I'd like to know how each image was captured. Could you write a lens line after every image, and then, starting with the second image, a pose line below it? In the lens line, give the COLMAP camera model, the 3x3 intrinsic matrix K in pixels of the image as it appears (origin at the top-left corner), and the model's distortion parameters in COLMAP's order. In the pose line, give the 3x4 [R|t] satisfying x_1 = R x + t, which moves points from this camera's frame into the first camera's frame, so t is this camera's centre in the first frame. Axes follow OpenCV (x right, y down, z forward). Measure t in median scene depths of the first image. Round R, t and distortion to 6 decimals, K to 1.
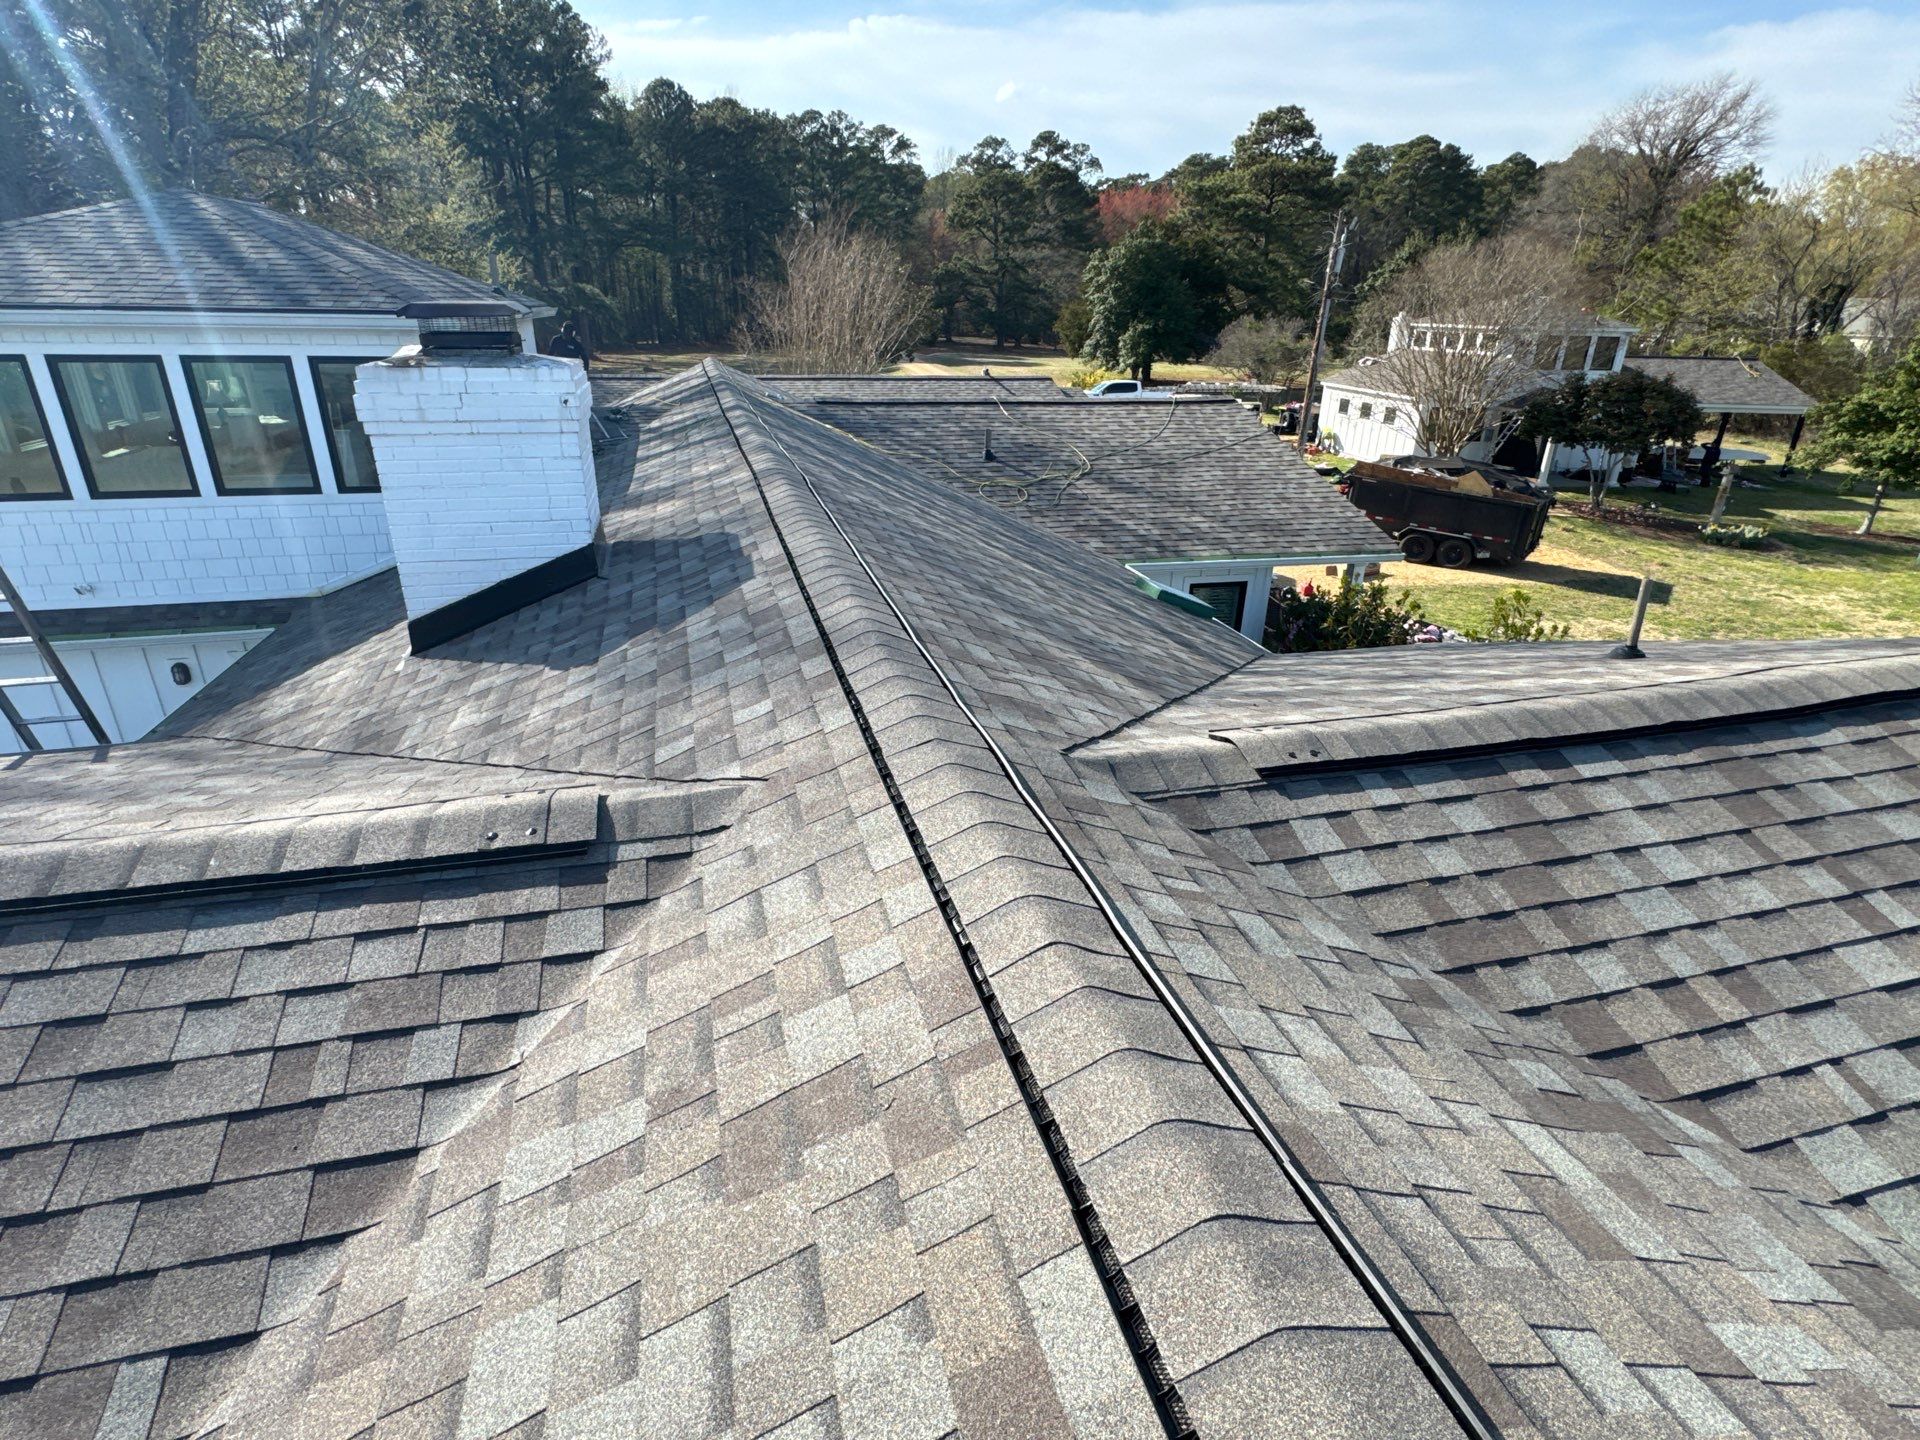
lens RADIAL K [[972.9, 0, 955.3], [0, 972.9, 719.5], [0, 0, 1]] dist [-0.004128, 0.001217]
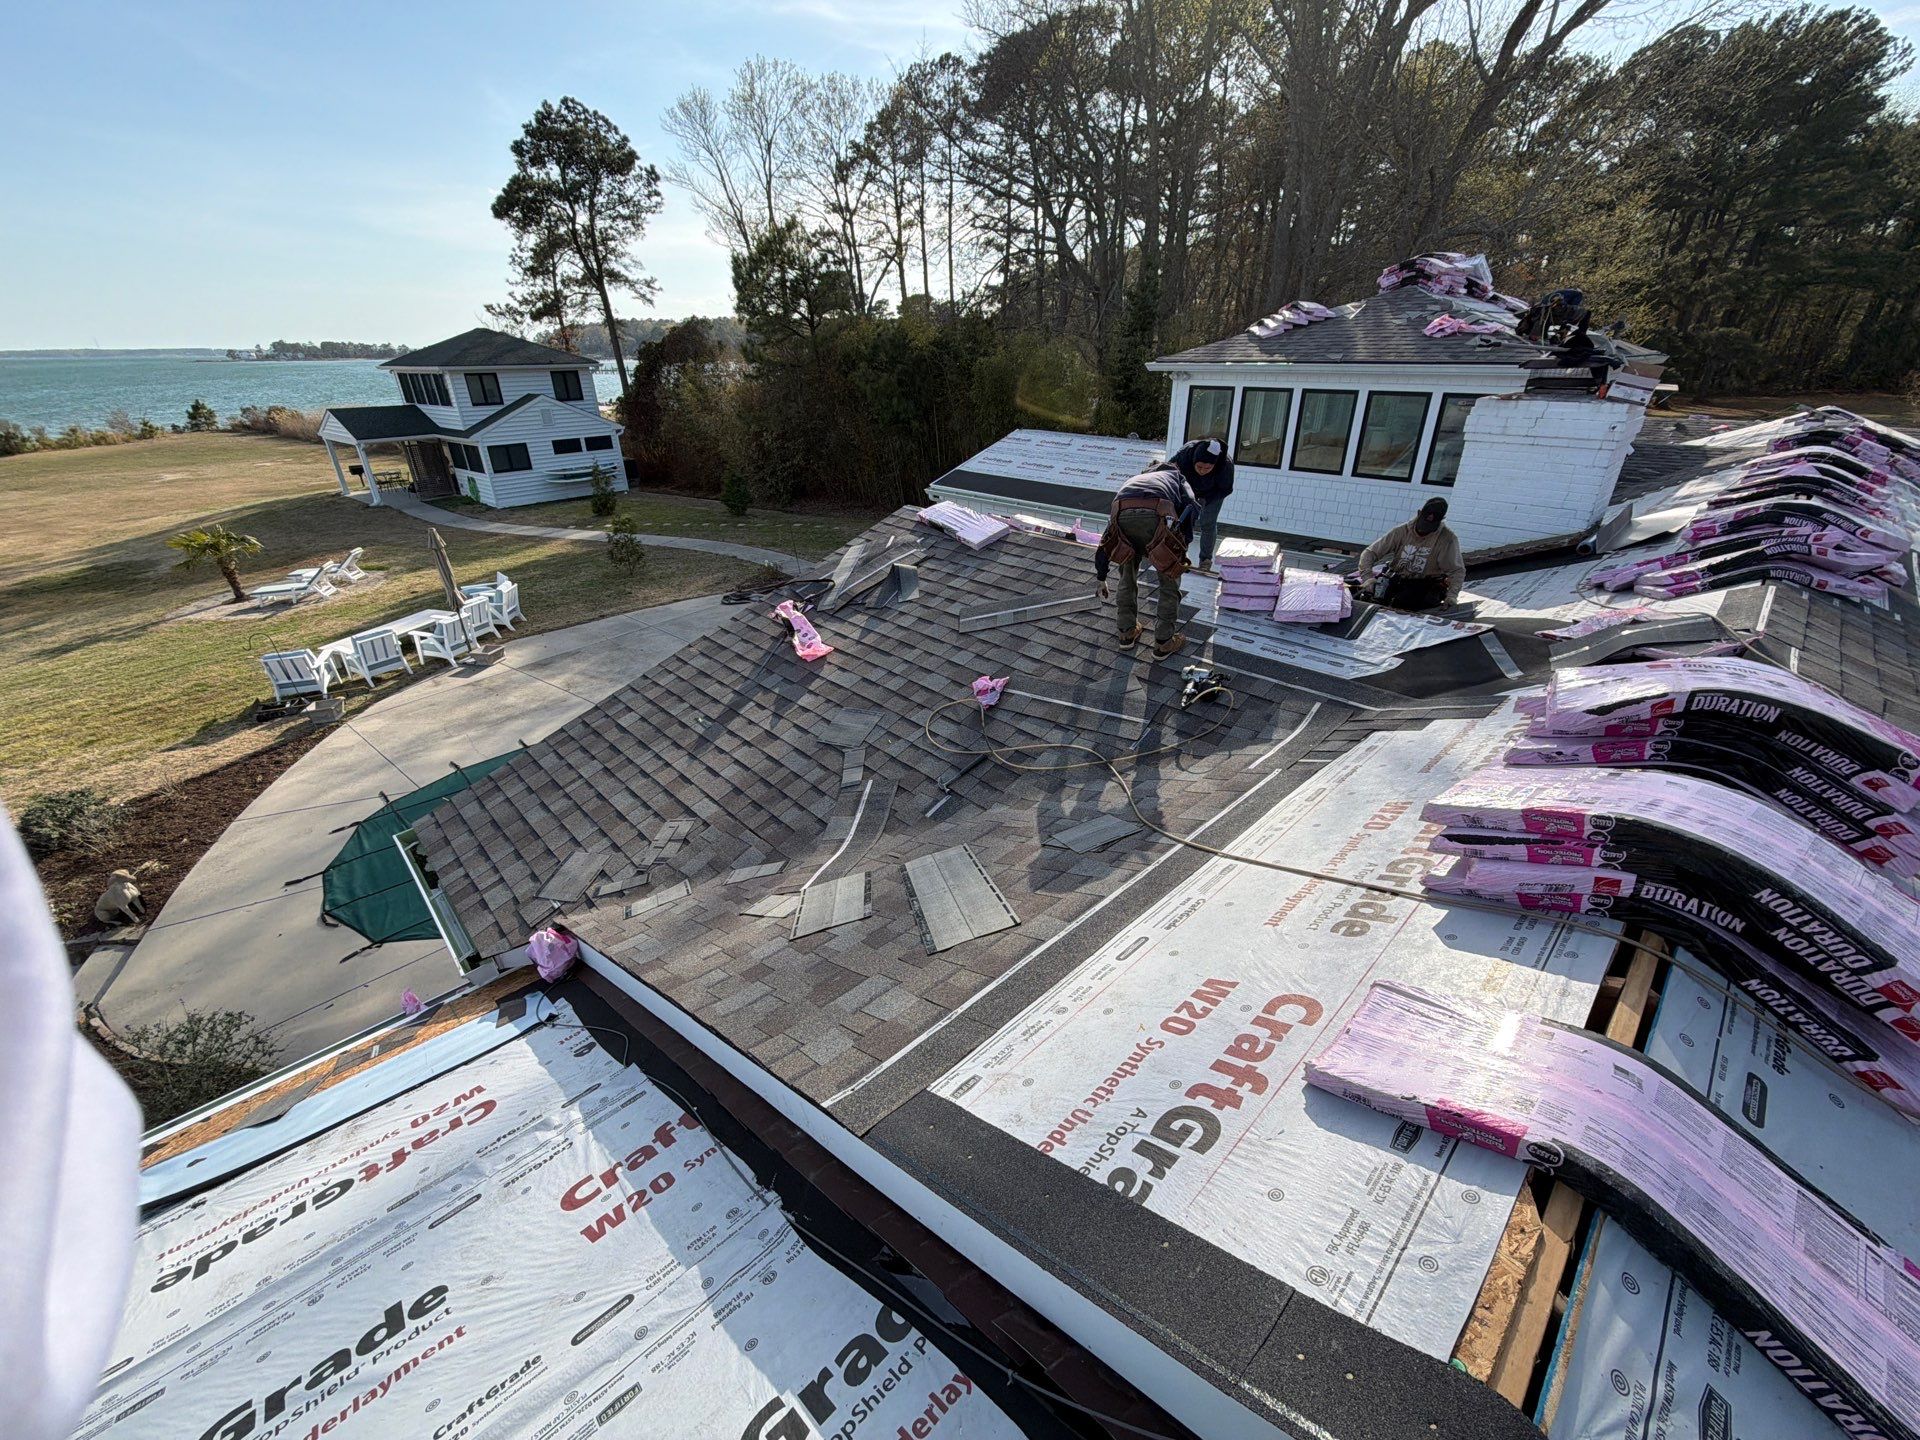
lens RADIAL K [[760.7, 0, 963.5], [0, 760.7, 720.6], [0, 0, 1]] dist [0.001209, -0.000577]
pose [[0.479158, 0.365175, -0.798158, 0.085247], [-0.328502, 0.917865, 0.222734, 0.059113], [0.813938, 0.155471, 0.559762, -0.150924]]
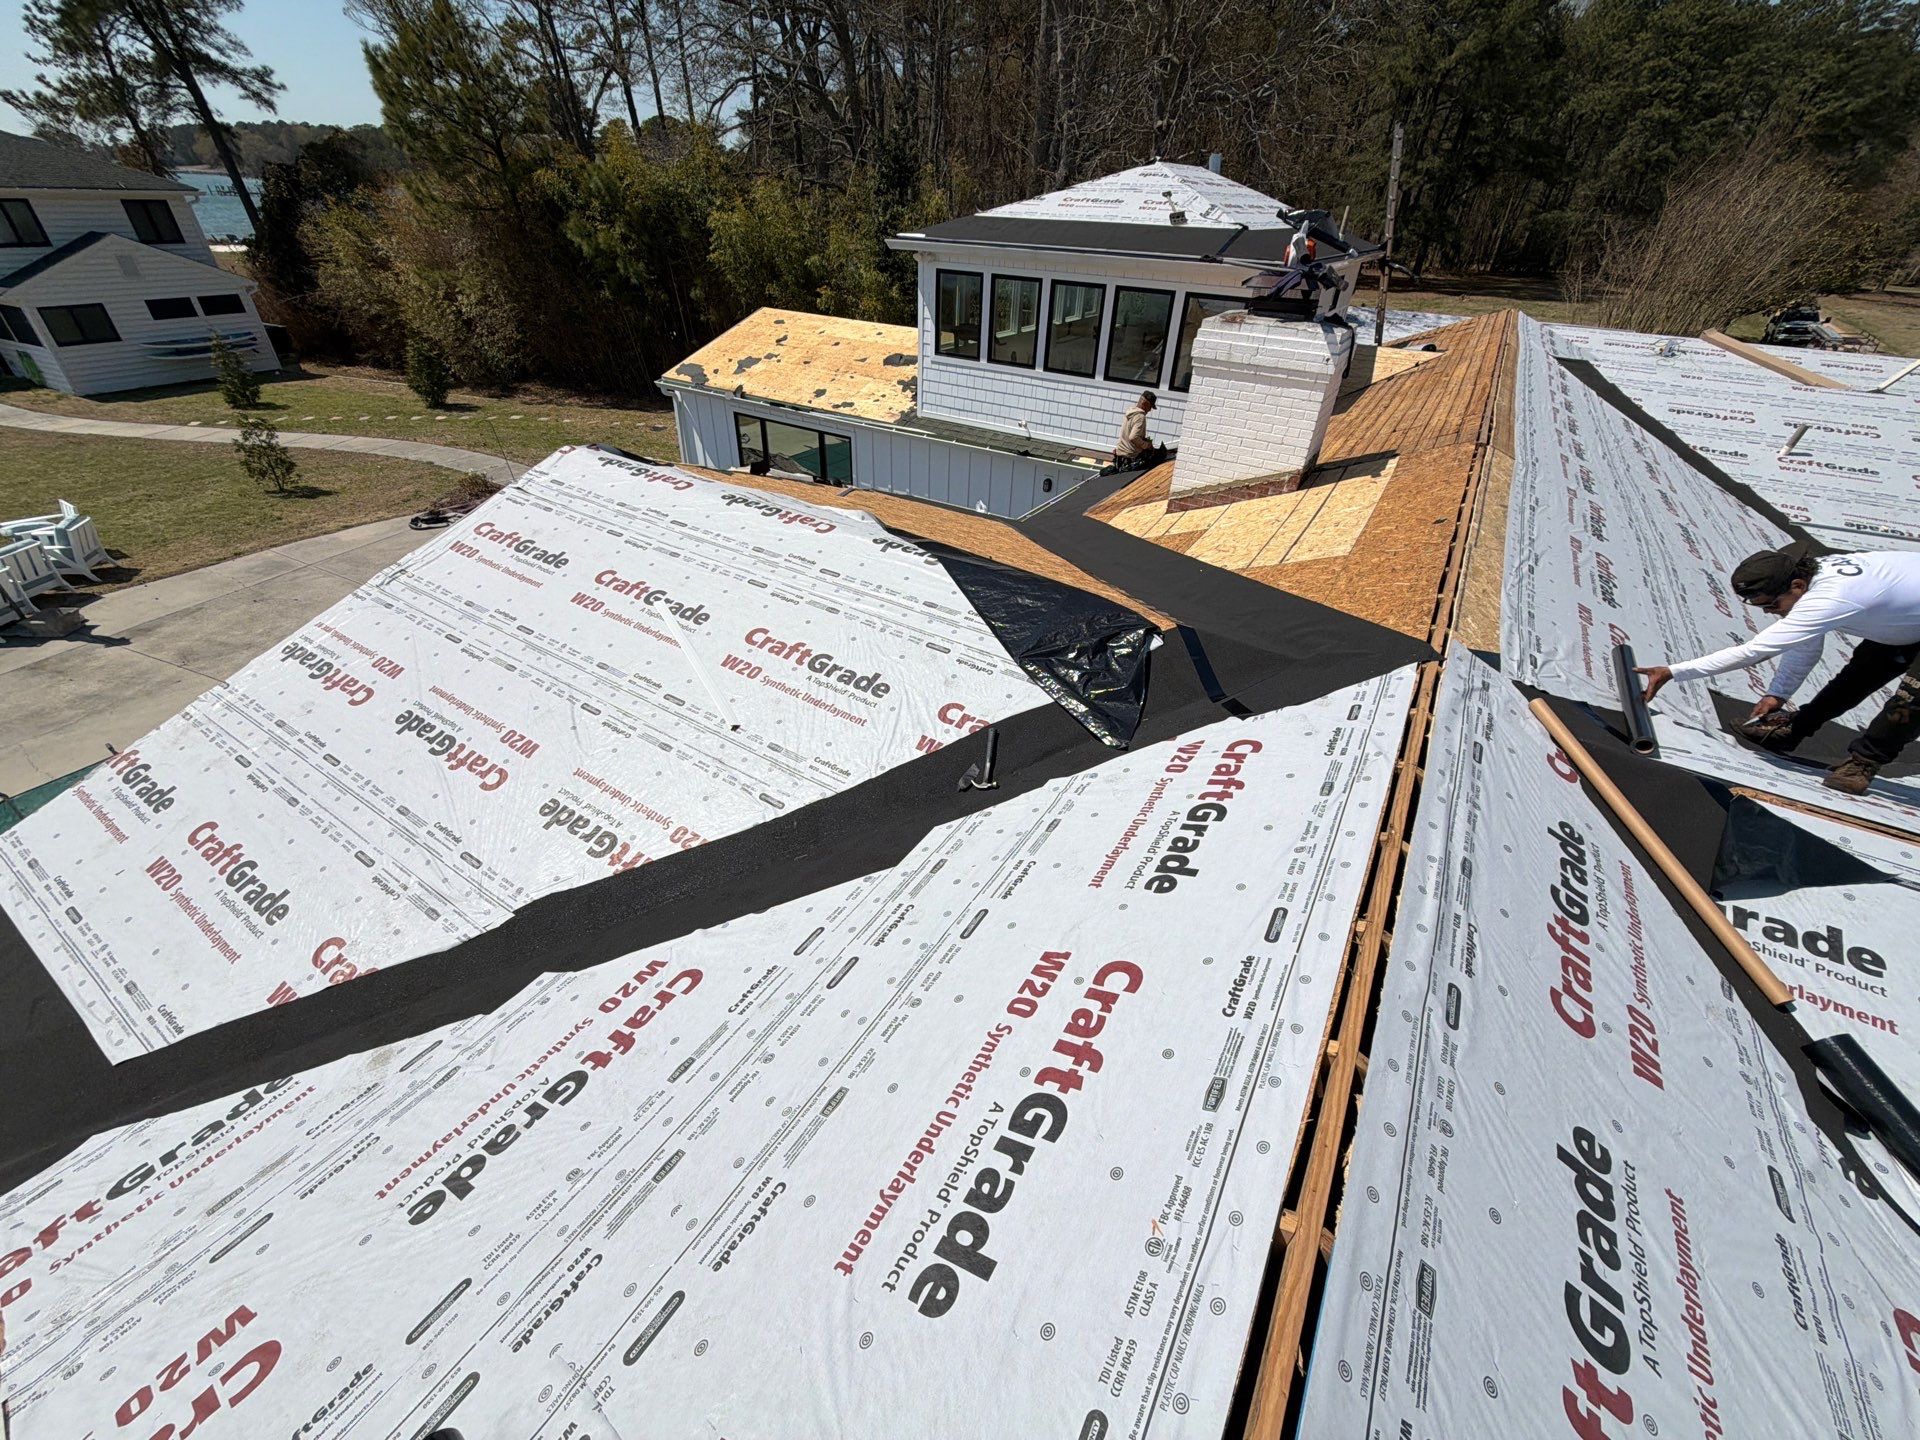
lens RADIAL K [[760.7, 0, 960.9], [0, 760.7, 719.3], [0, 0, 1]] dist [0.001209, -0.000577]
pose [[0.681281, 0.419153, -0.600139, 0.045664], [-0.309385, 0.907888, 0.282878, -0.004294], [0.663429, -0.007045, 0.748206, -0.066388]]
